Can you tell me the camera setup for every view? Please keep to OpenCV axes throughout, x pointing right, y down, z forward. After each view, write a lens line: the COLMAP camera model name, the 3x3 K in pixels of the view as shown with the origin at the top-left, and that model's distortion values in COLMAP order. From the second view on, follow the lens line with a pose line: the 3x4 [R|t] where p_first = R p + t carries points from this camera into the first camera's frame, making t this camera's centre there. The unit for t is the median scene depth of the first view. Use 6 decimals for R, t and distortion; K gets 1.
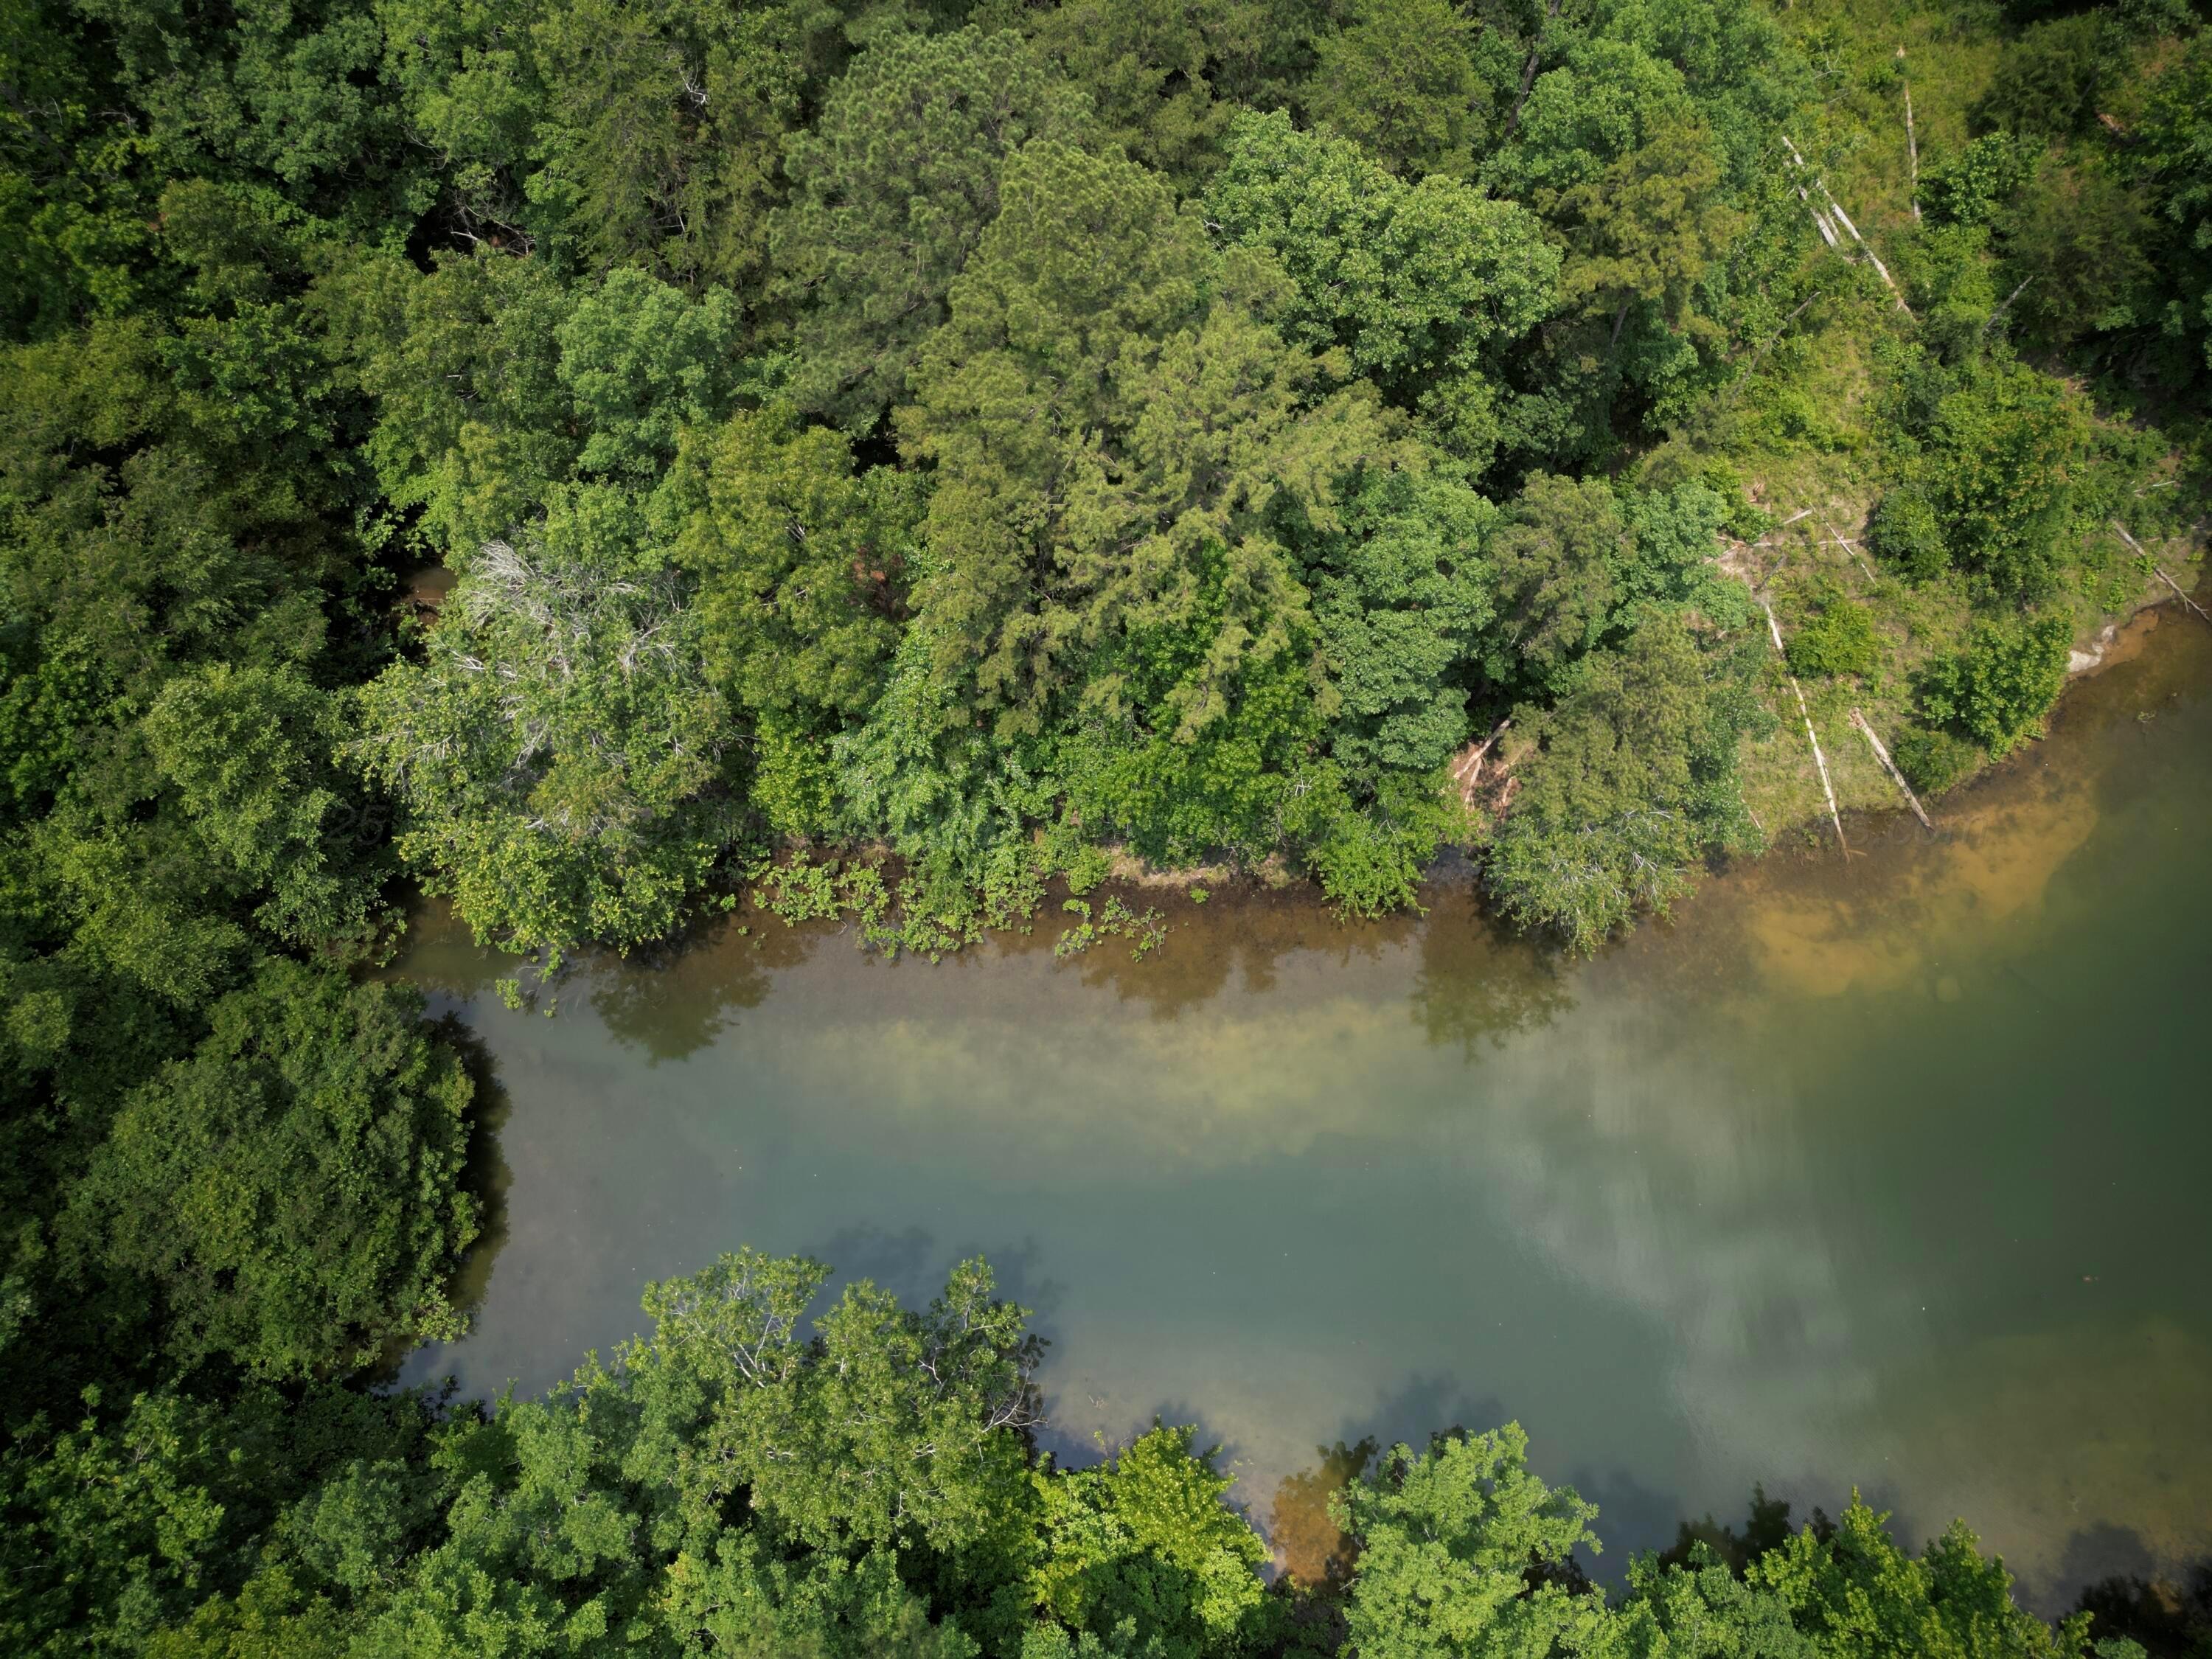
lens RADIAL K [[1529.1, 0, 1106.0], [0, 1529.1, 829.5], [0, 0, 1]] dist [0.088830, -0.096483]
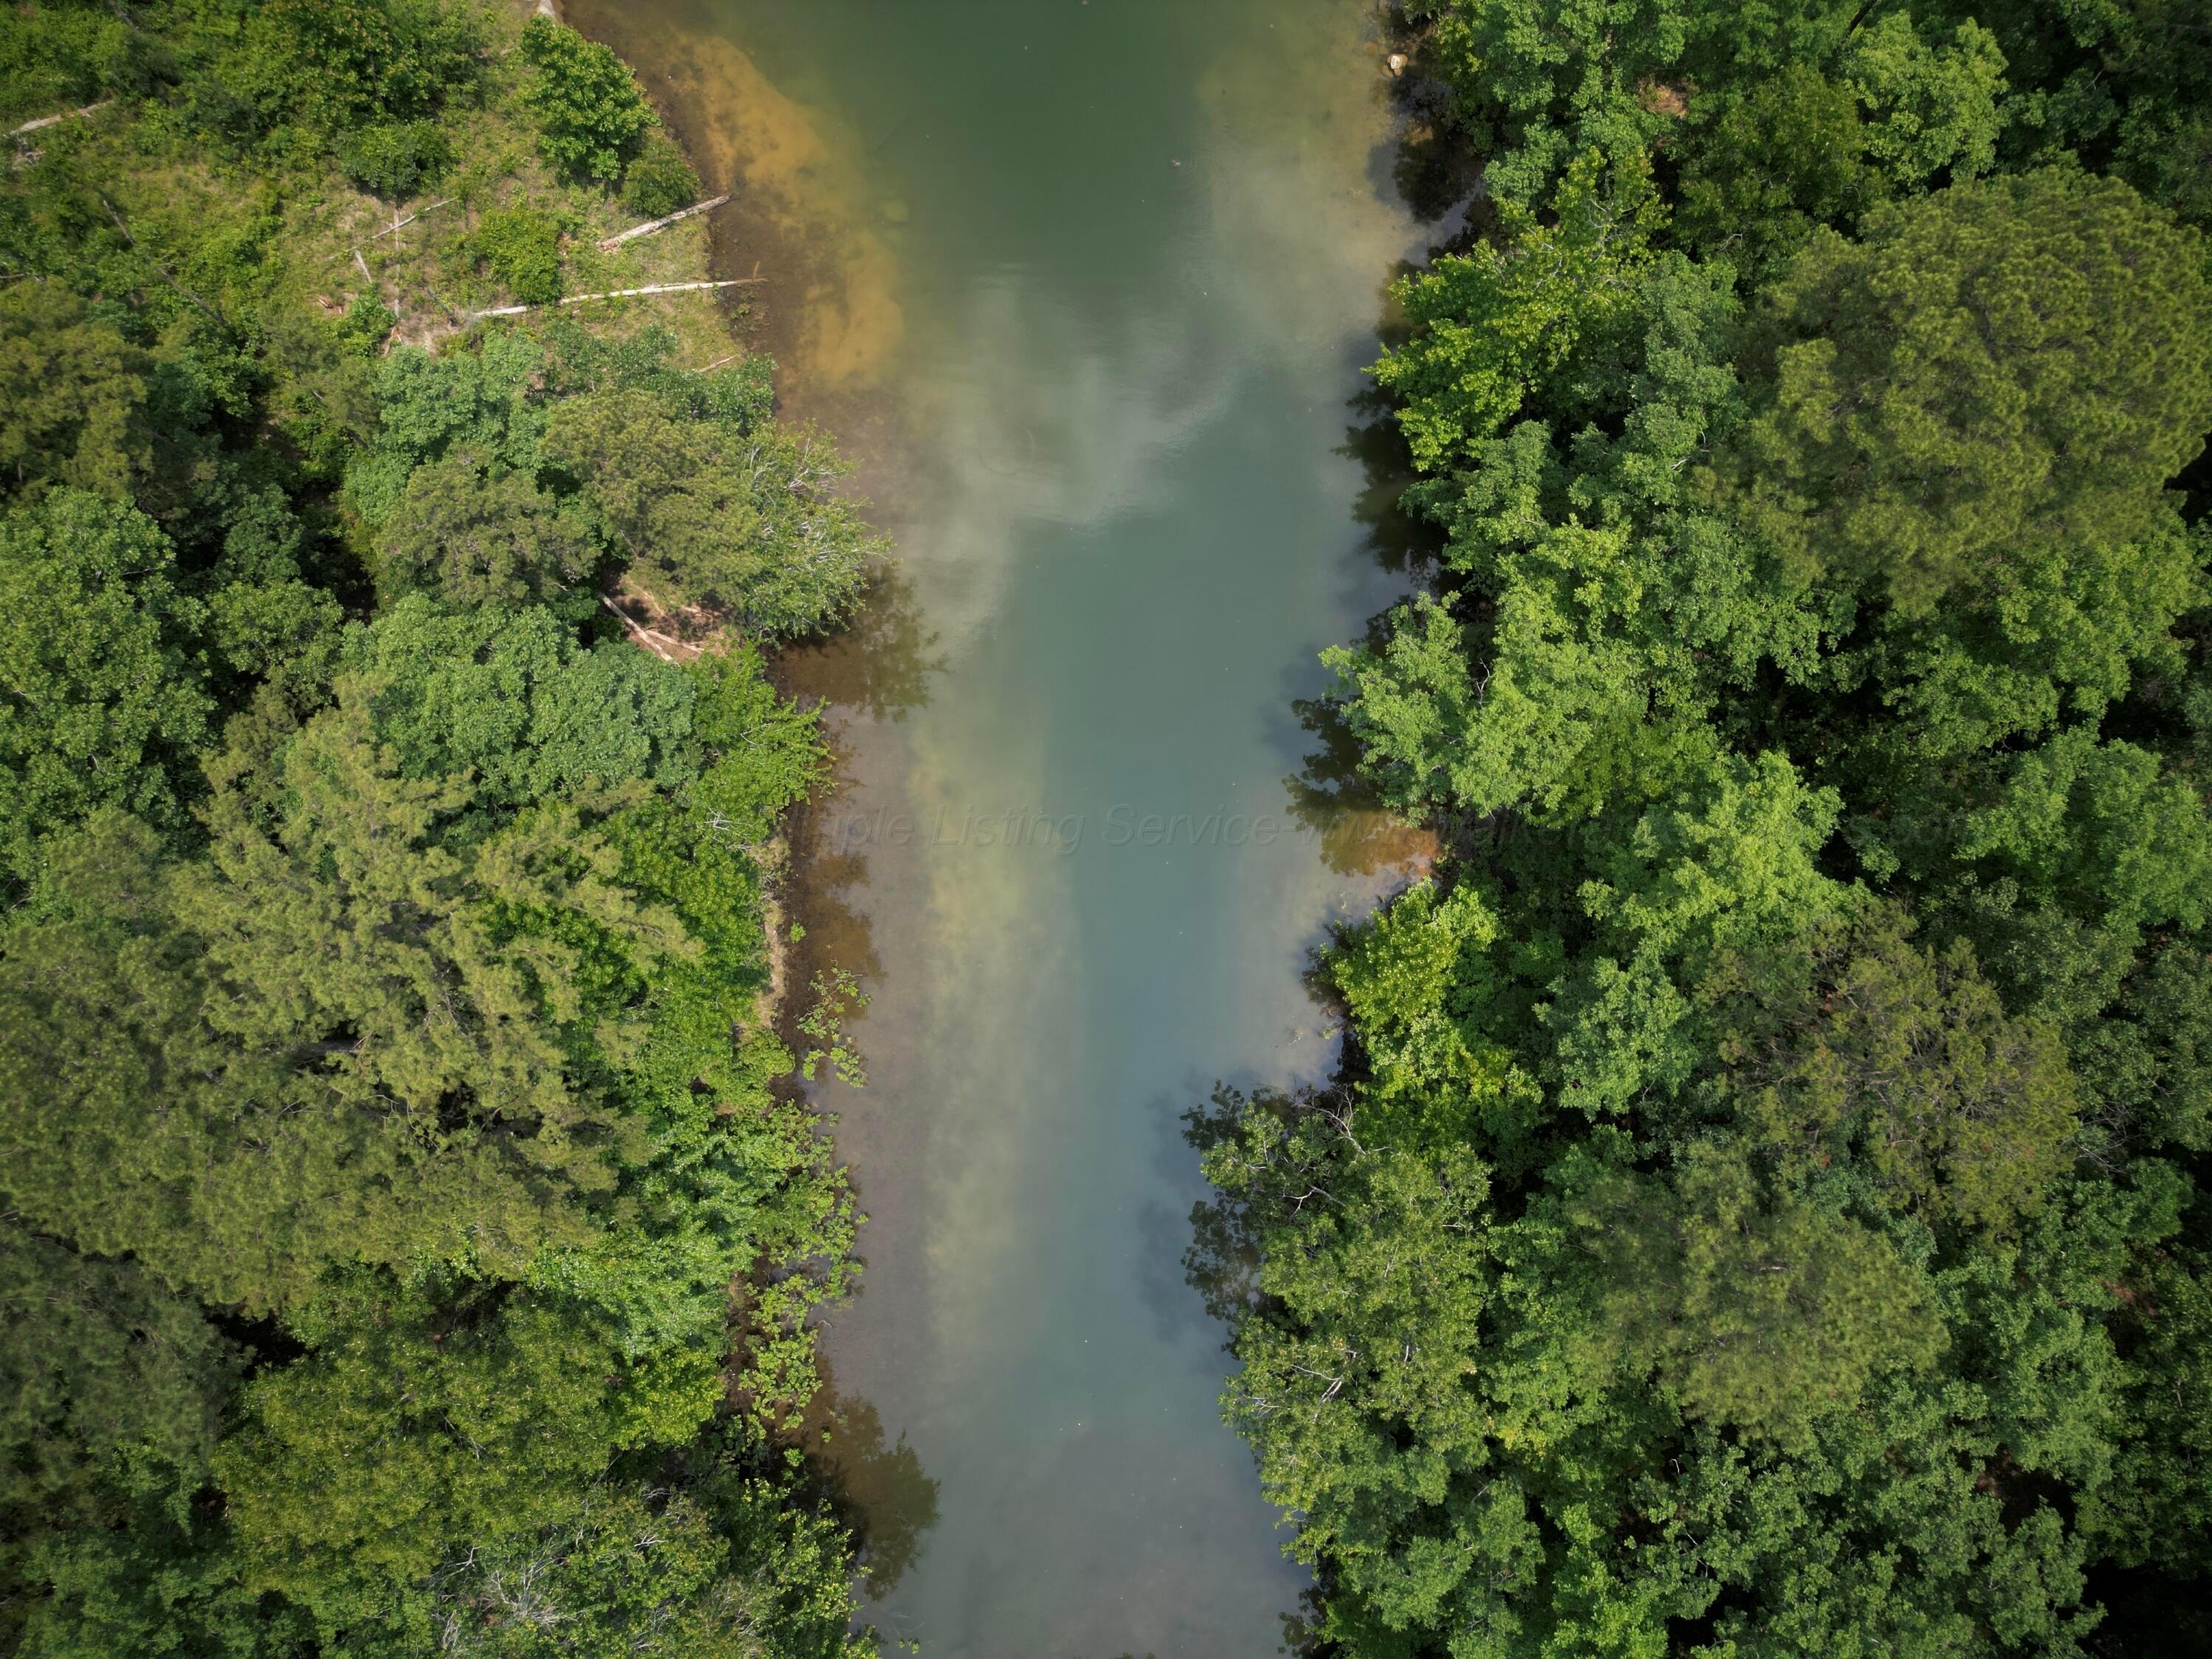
lens RADIAL K [[1537.9, 0, 1106.0], [0, 1537.9, 829.5], [0, 0, 1]] dist [0.048163, -0.033706]
pose [[-0.009506, -0.992500, 0.121871, 0.008471], [0.931277, 0.035601, 0.362569, -0.142893], [-0.364189, 0.116942, 0.923954, 0.056000]]
